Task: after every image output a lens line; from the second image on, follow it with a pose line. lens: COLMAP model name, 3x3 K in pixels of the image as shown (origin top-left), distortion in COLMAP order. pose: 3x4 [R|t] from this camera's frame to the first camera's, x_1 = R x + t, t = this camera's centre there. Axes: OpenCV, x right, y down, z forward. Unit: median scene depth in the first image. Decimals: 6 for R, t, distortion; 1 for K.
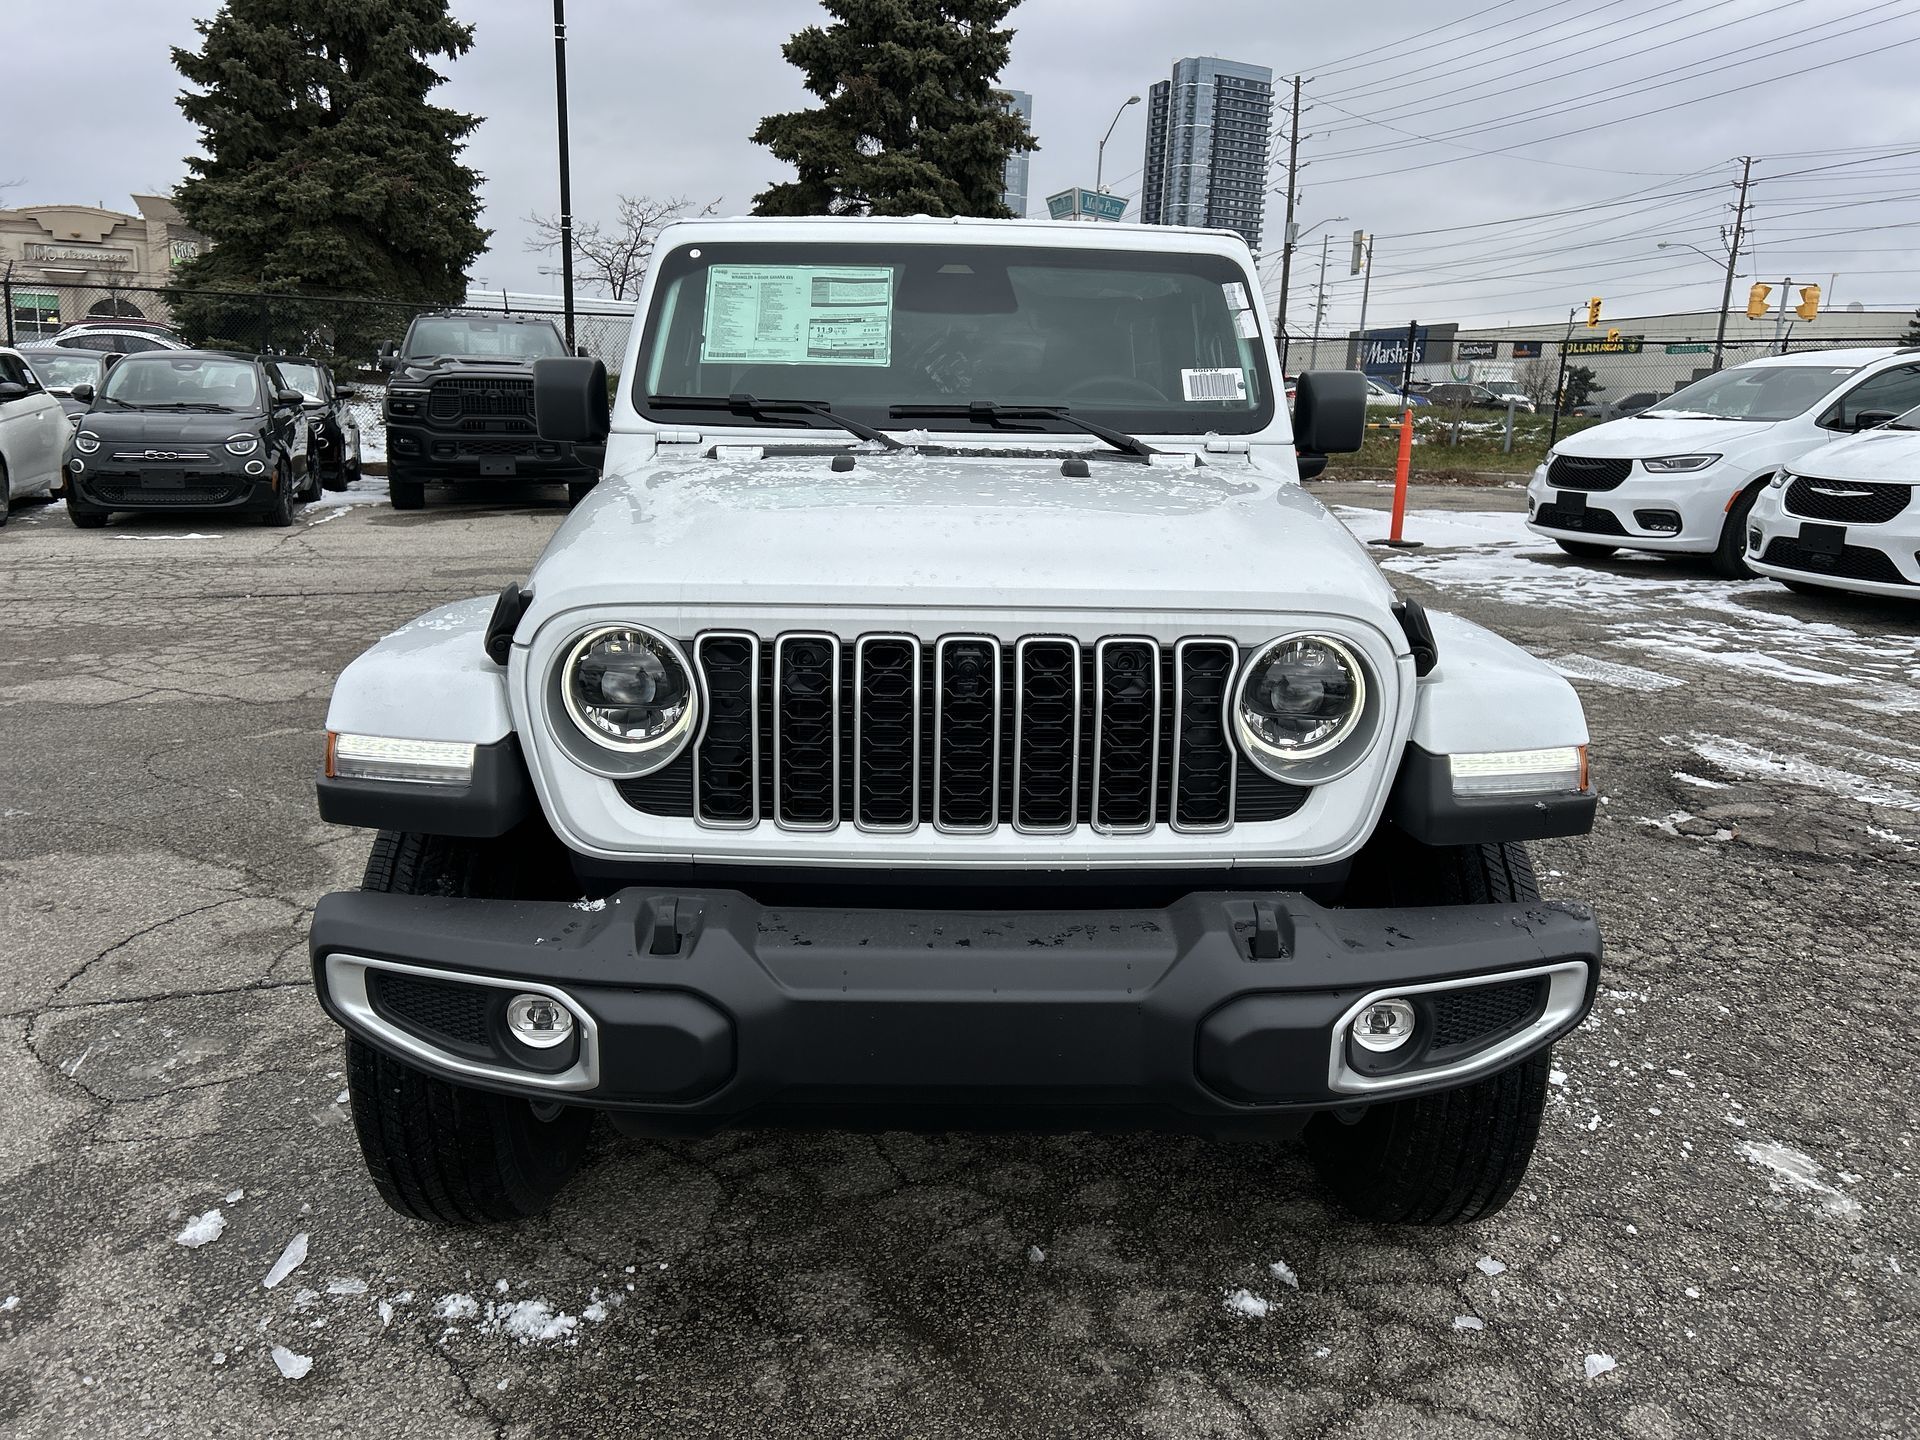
lens RADIAL K [[1434.0, 0, 966.4], [0, 1434.0, 702.7], [0, 0, 1]] dist [0.057190, -0.057698]
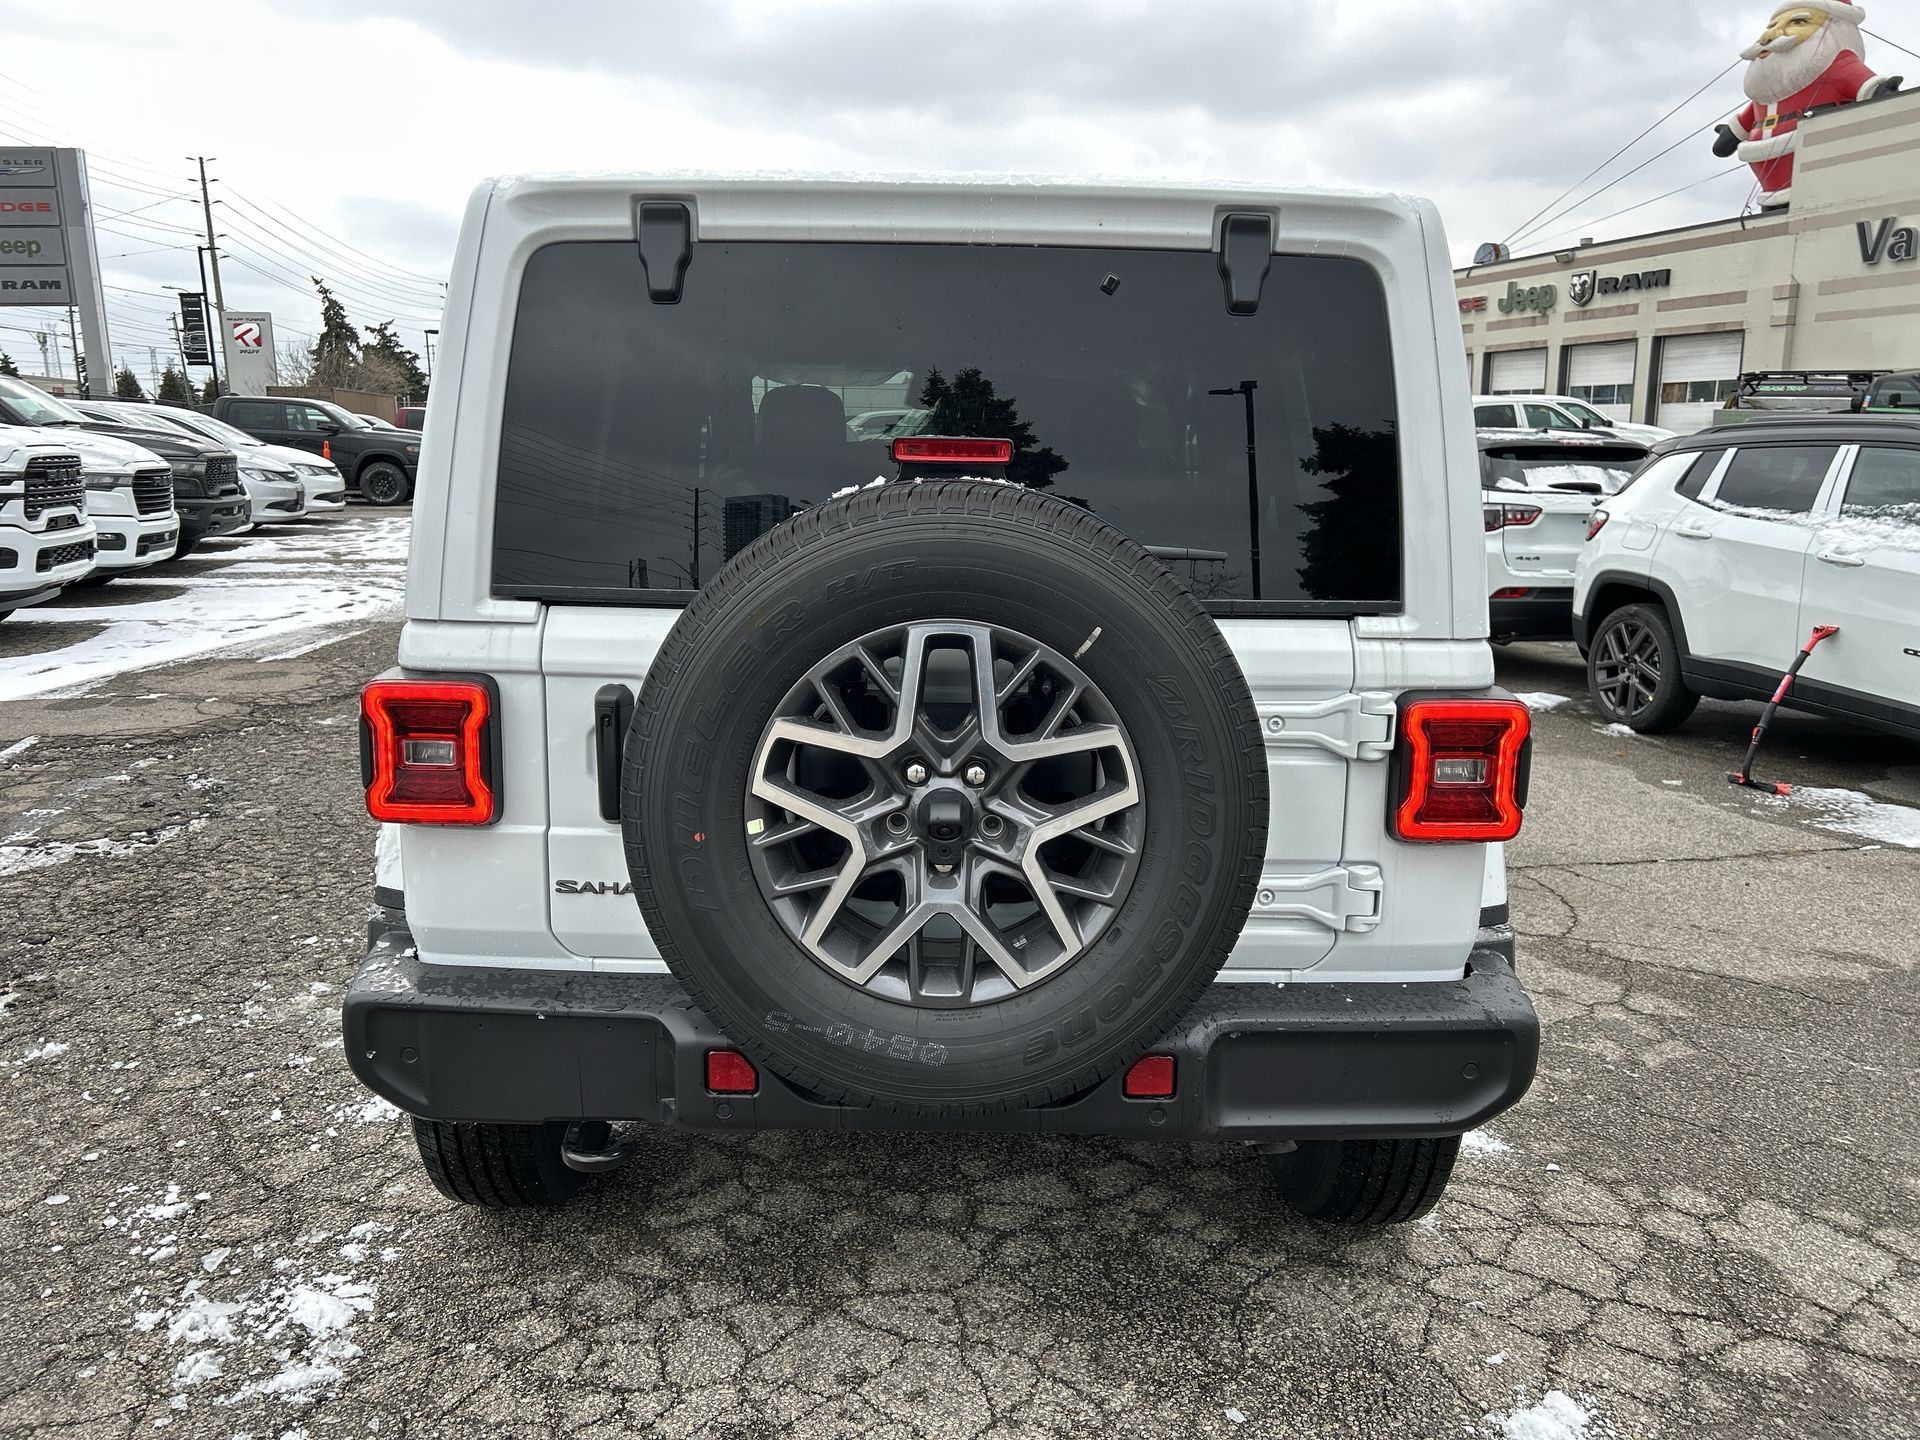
lens RADIAL K [[1433.8, 0, 949.3], [0, 1433.8, 720.4], [0, 0, 1]] dist [0.062312, -0.062733]
pose [[-0.999171, -0.037667, 0.015452, -0.041292], [-0.028438, 0.917295, 0.397192, -0.554041], [-0.029135, 0.396424, -0.917605, 2.428567]]
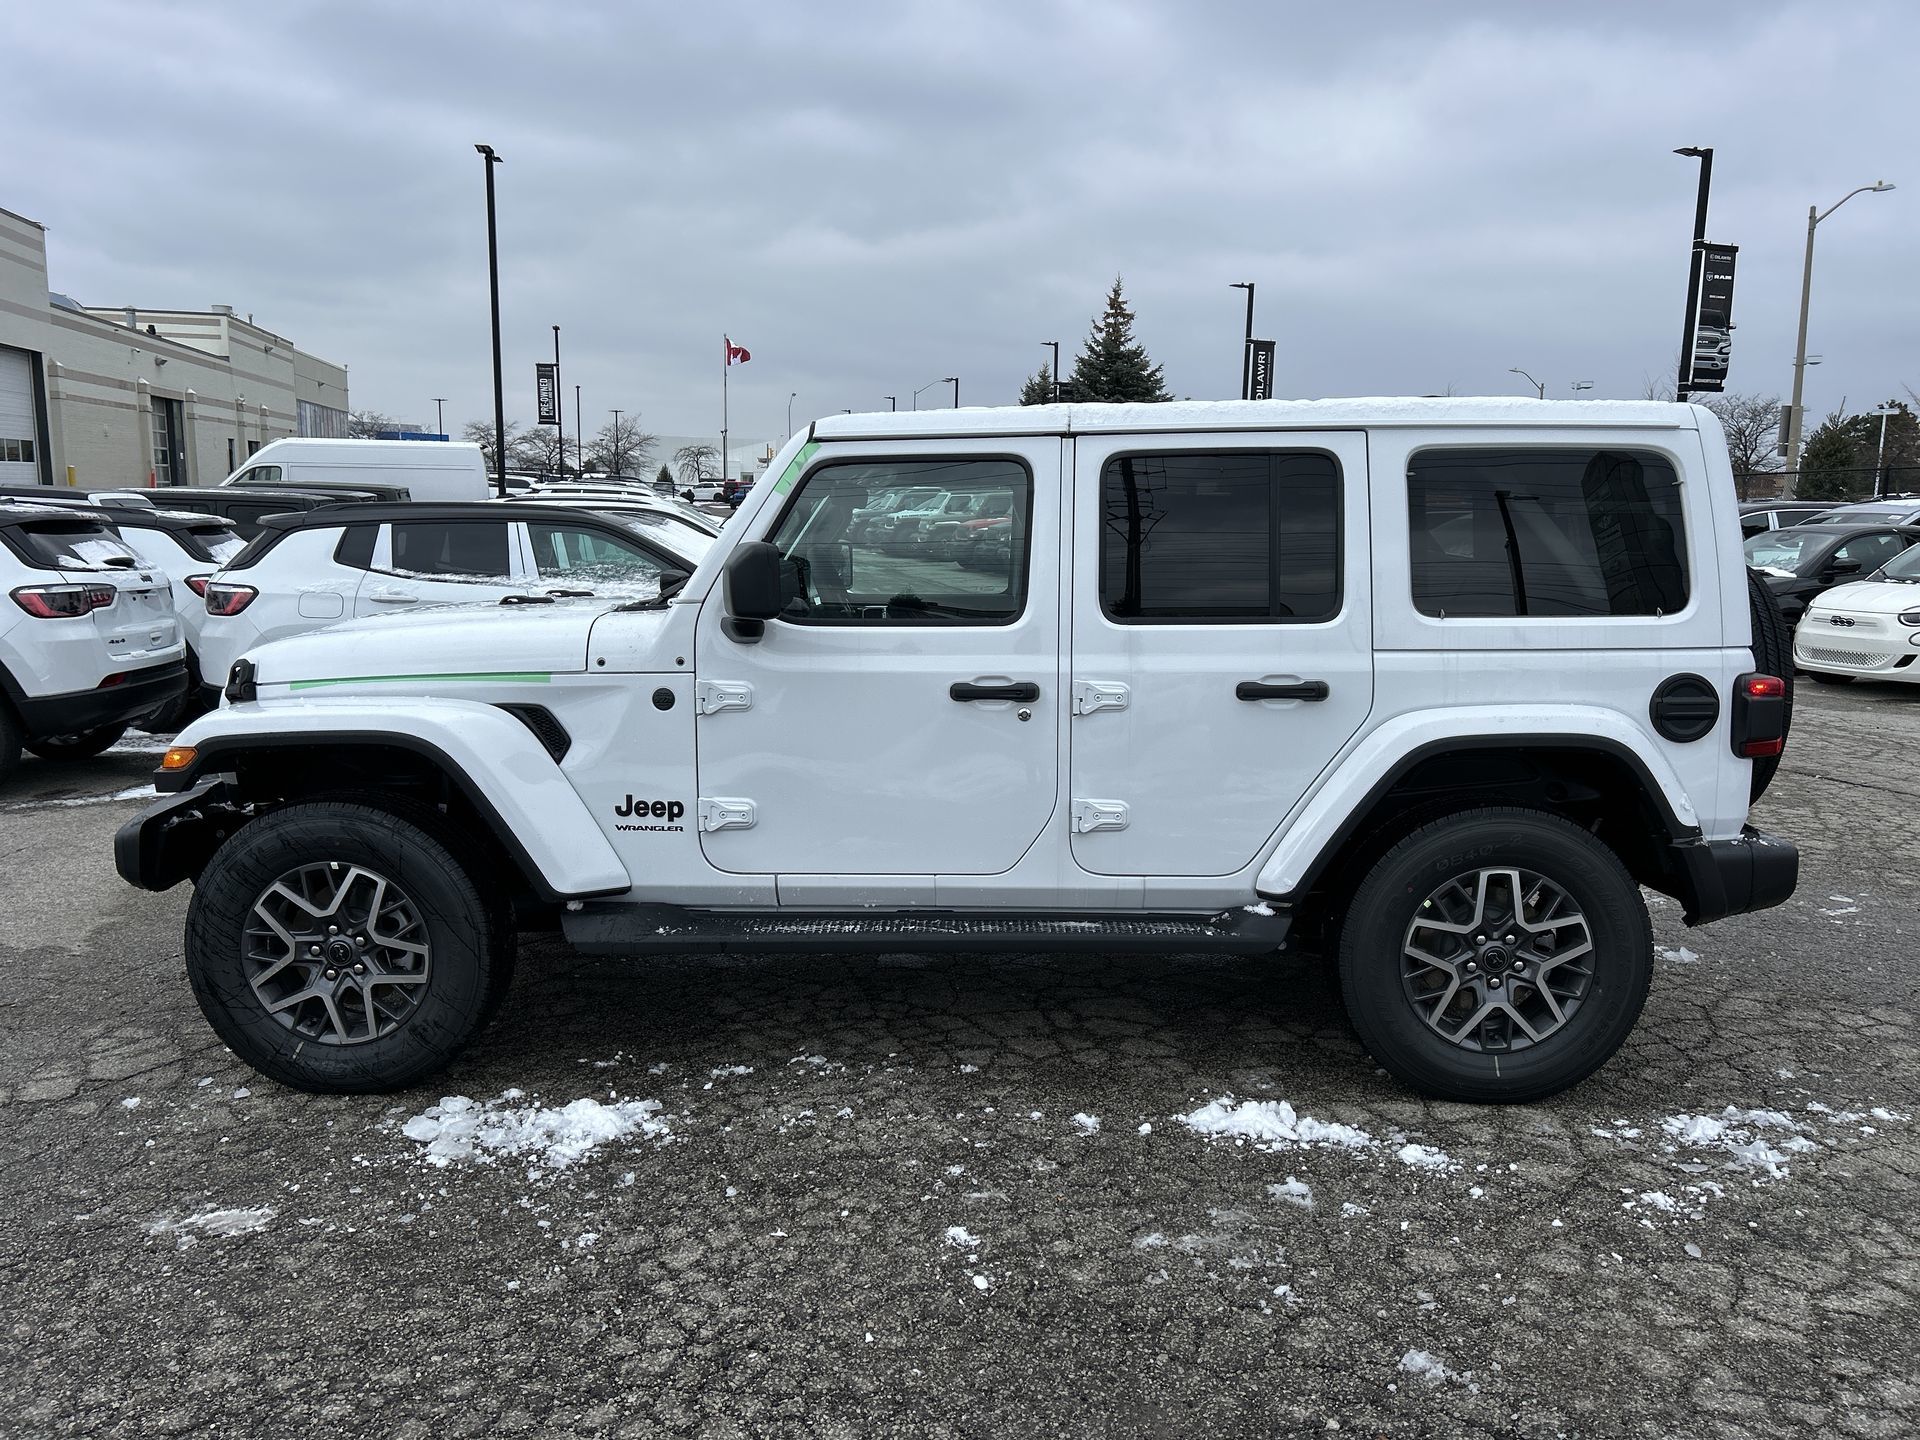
lens RADIAL K [[1426.8, 0, 968.1], [0, 1426.8, 717.9], [0, 0, 1]] dist [0.070162, -0.073051]
pose [[-0.037310, 0.112259, -0.992978, 1.378241], [-0.223892, 0.967470, 0.117788, -0.277995], [0.973899, 0.226715, -0.010963, 1.258163]]
